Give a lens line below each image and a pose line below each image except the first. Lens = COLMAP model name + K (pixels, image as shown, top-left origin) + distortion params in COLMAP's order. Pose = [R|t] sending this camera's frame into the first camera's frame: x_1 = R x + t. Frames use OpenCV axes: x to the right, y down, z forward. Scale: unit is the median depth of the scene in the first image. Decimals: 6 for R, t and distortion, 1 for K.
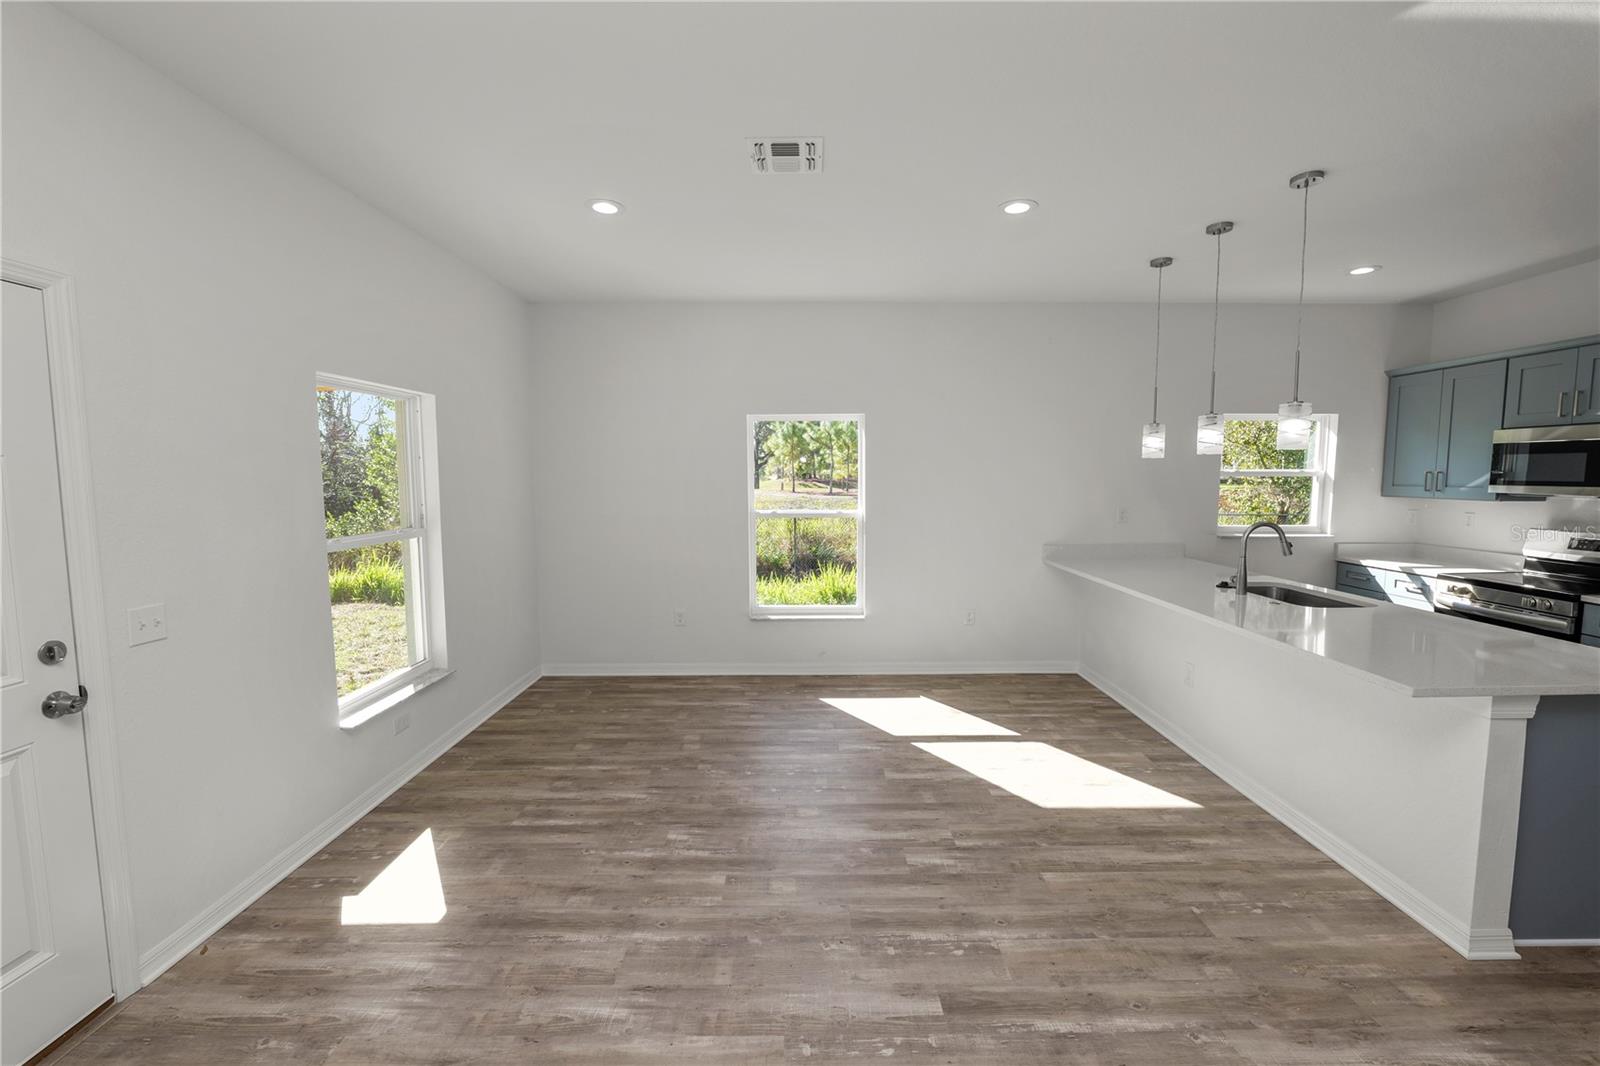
lens RADIAL K [[651.6, 0, 805.4], [0, 651.6, 529.5], [0, 0, 1]] dist [-0.013939, 0.001692]
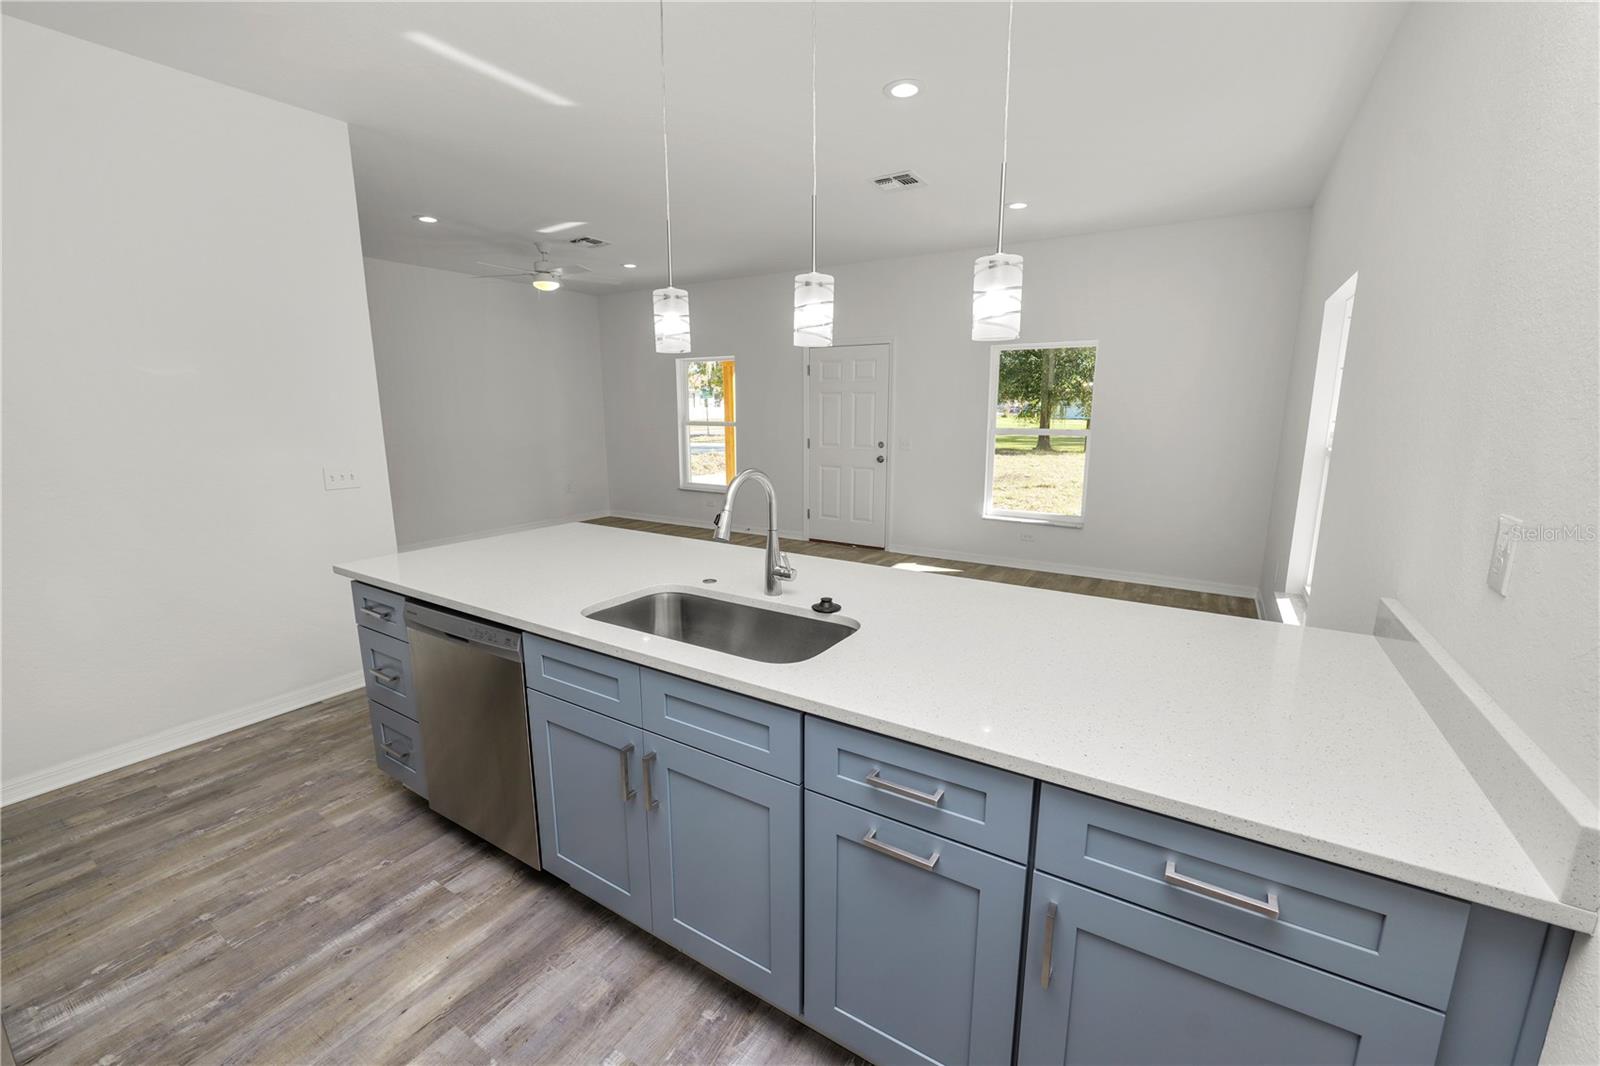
lens RADIAL K [[651.6, 0, 804.9], [0, 651.6, 535.5], [0, 0, 1]] dist [-0.013939, 0.001692]
pose [[-0.533489, 0.171919, -0.828151, 1.033376], [-0.070346, 0.966713, 0.246001, -0.088206], [0.842877, 0.189496, -0.503637, 1.199215]]
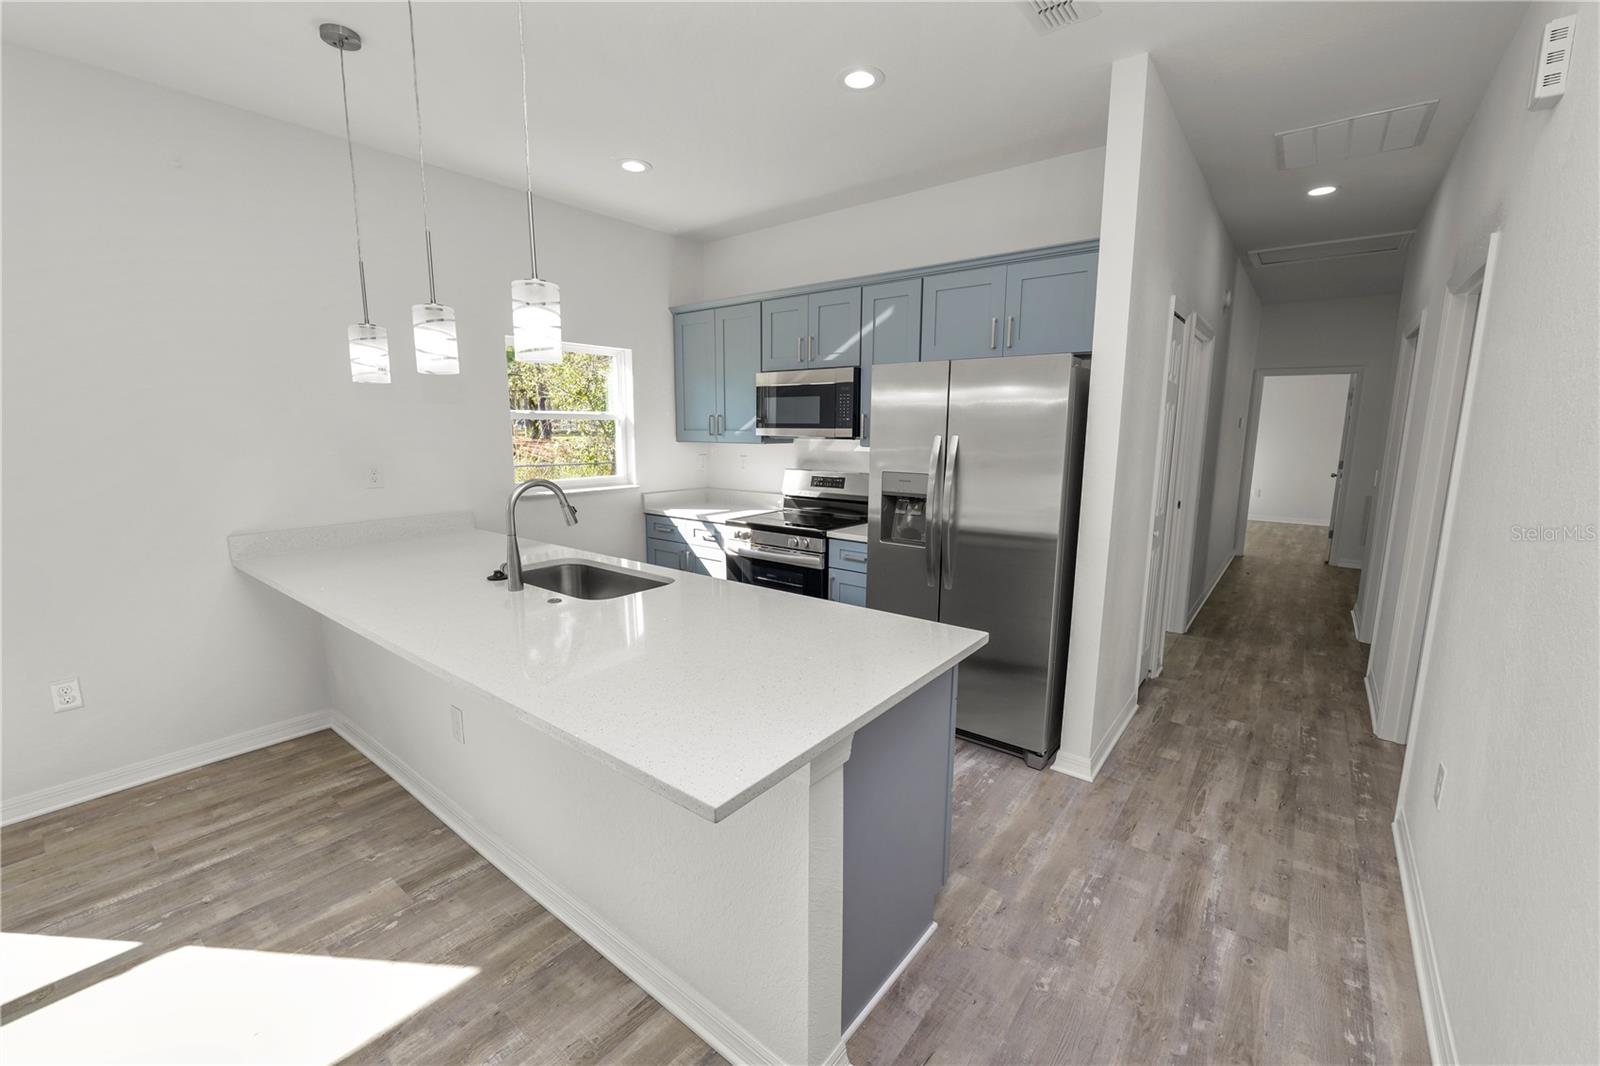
lens RADIAL K [[651.6, 0, 800.2], [0, 651.6, 535.8], [0, 0, 1]] dist [-0.013939, 0.001692]
pose [[0.623651, -0.125531, 0.771558, 0.316629], [0.062495, 0.991869, 0.110860, -0.010801], [-0.779201, -0.020919, 0.626425, 0.322748]]
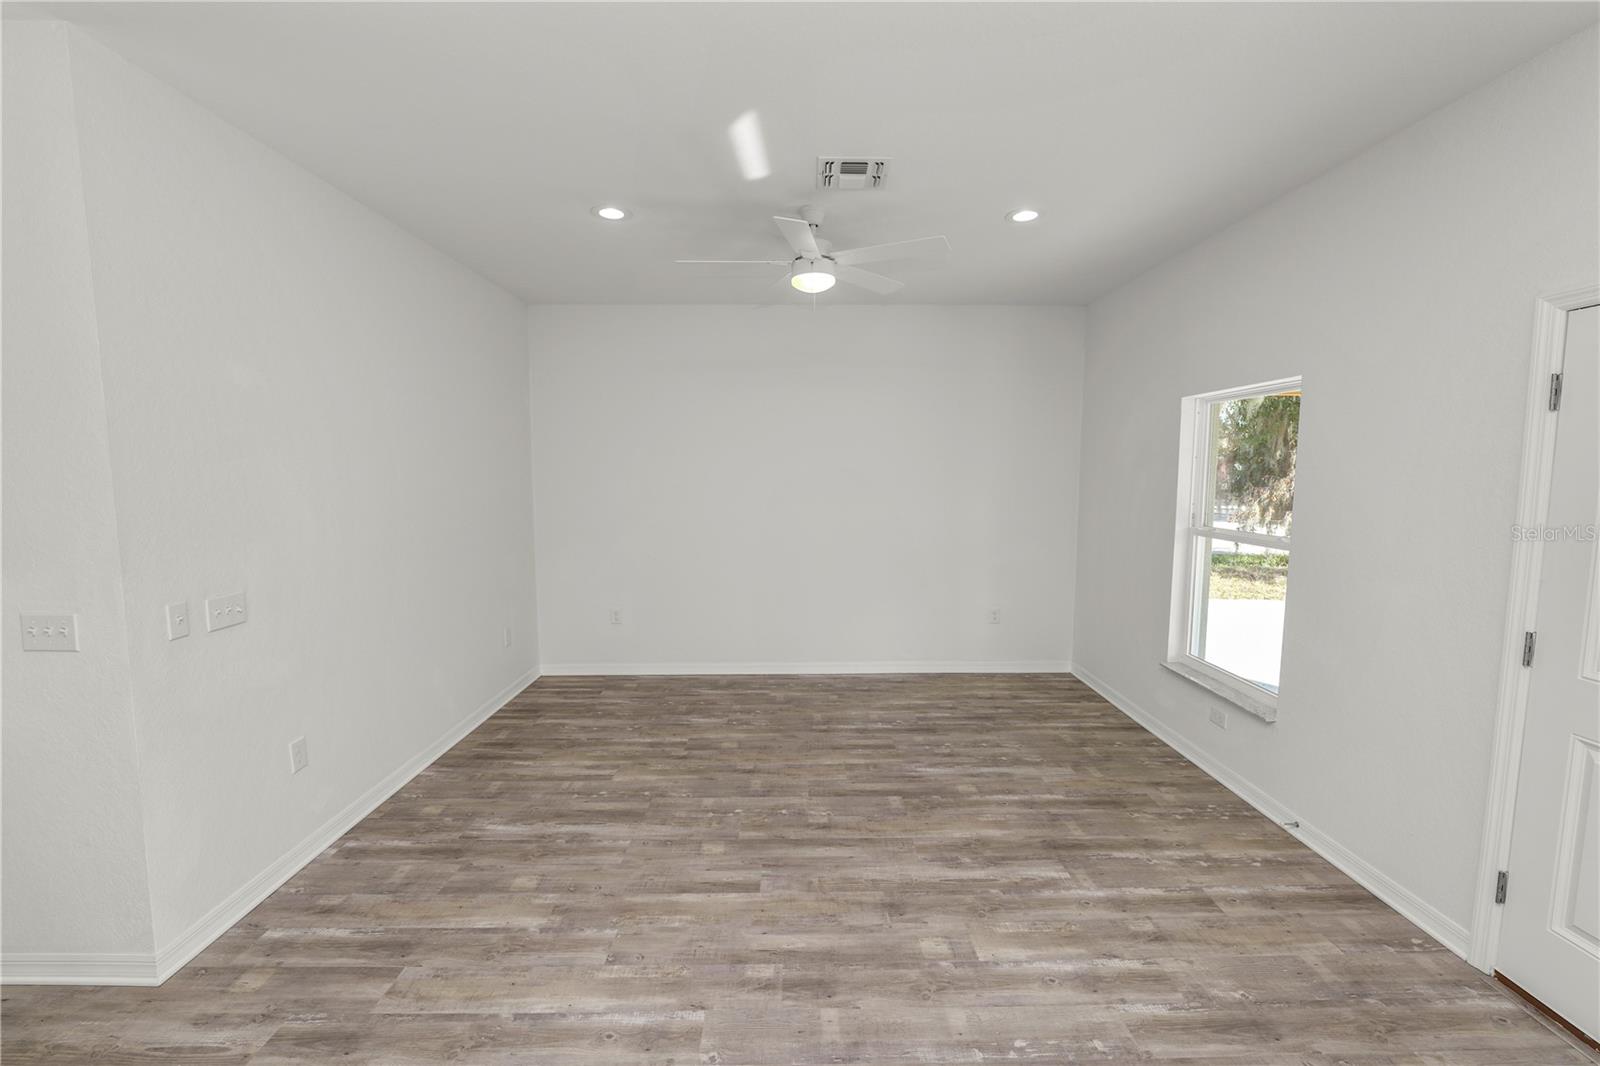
lens RADIAL K [[651.6, 0, 794.3], [0, 651.6, 531.4], [0, 0, 1]] dist [-0.013939, 0.001692]
pose [[-0.999989, 0.003731, -0.002989, 0.226094], [0.003138, 0.983975, 0.178280, -0.090766], [0.003606, 0.178268, -0.983975, 0.861331]]
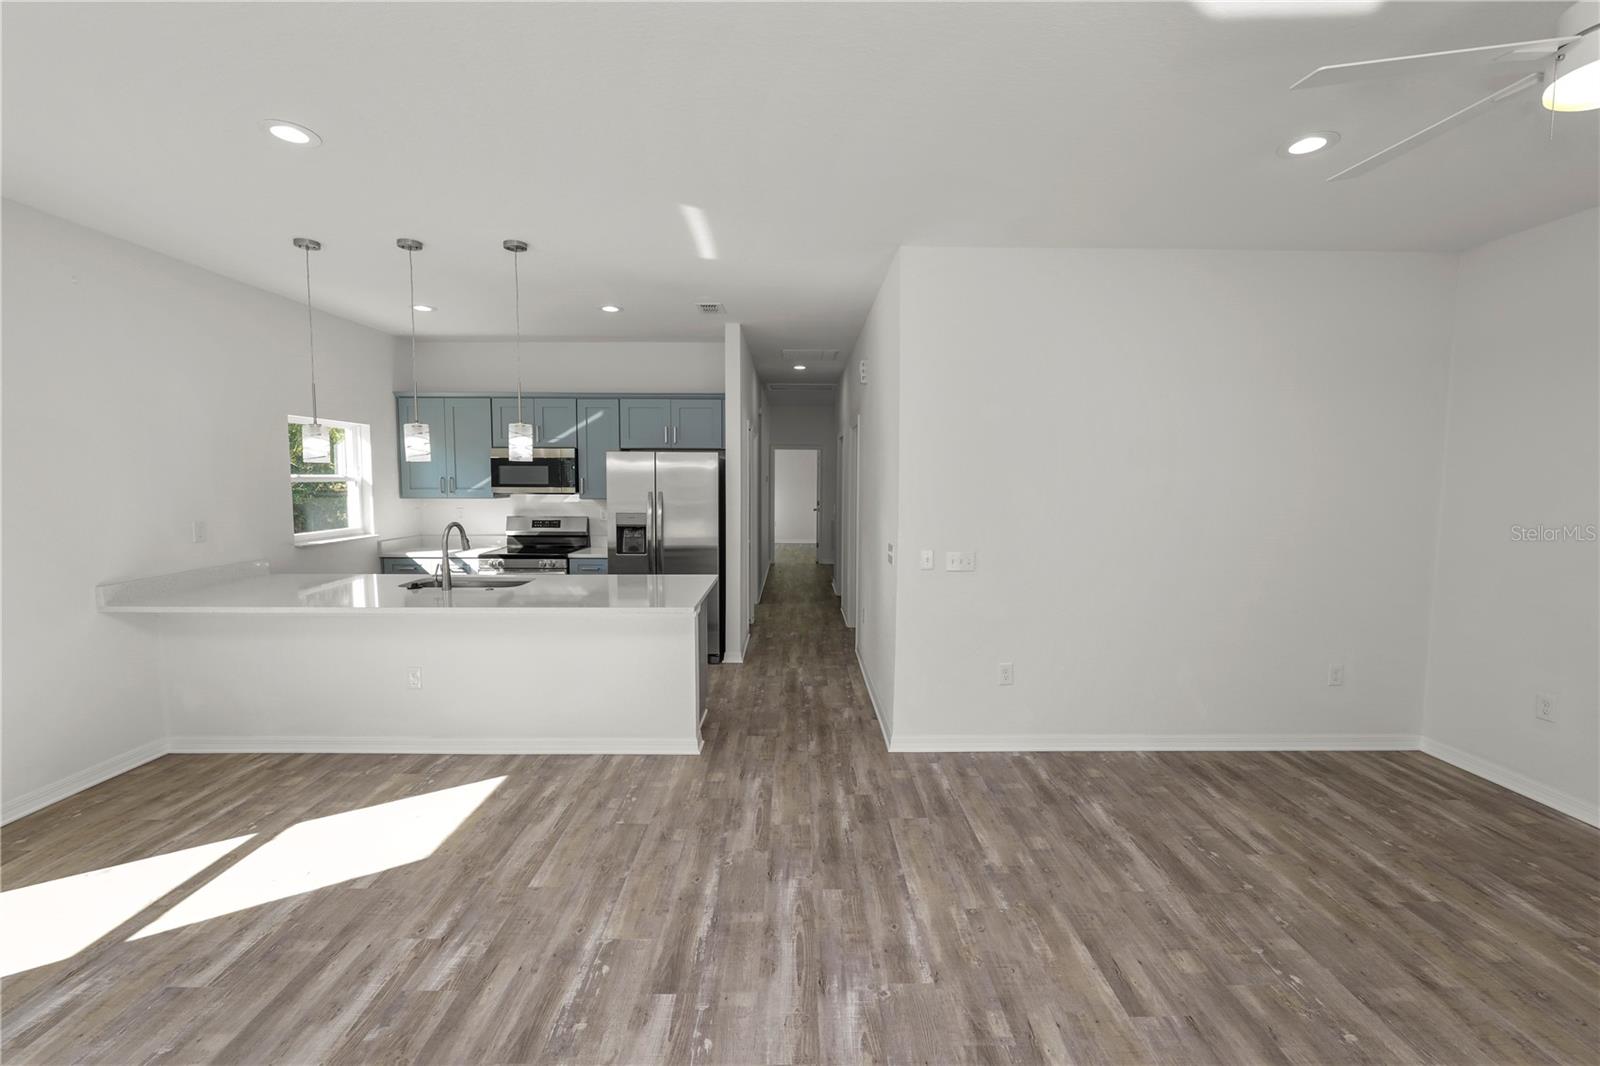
lens RADIAL K [[651.6, 0, 804.6], [0, 651.6, 526.6], [0, 0, 1]] dist [-0.013939, 0.001692]
pose [[-0.007644, -0.073327, 0.997279, -0.385253], [0.081968, 0.993906, 0.073707, -0.034838], [-0.996606, 0.082308, -0.001587, 0.356758]]
